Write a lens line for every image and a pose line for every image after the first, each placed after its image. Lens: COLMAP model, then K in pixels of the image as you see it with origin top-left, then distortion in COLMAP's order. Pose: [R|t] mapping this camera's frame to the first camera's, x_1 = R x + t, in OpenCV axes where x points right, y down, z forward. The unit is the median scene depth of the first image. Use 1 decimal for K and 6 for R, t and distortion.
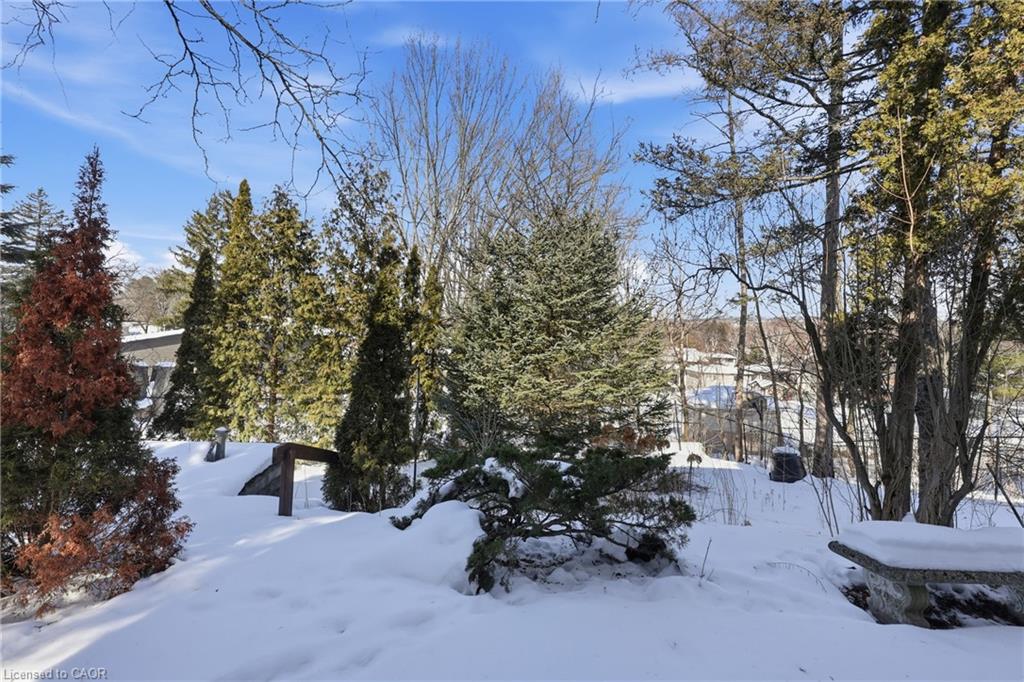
lens RADIAL K [[409.1, 0, 521.9], [0, 409.1, 305.1], [0, 0, 1]] dist [-0.001947, -0.000092]
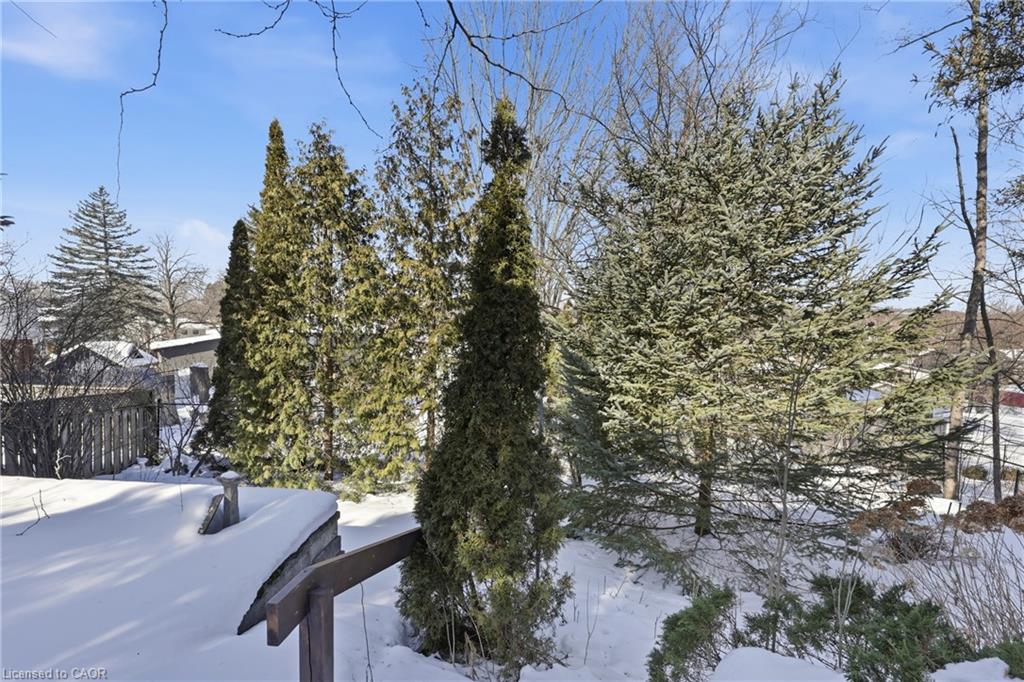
lens RADIAL K [[409.1, 0, 511.5], [0, 409.1, 340.0], [0, 0, 1]] dist [-0.001947, -0.000092]
pose [[0.988324, -0.014854, -0.151641, -0.151281], [0.027282, 0.996405, 0.080207, 0.047322], [0.149904, -0.083408, 0.985176, 0.310597]]
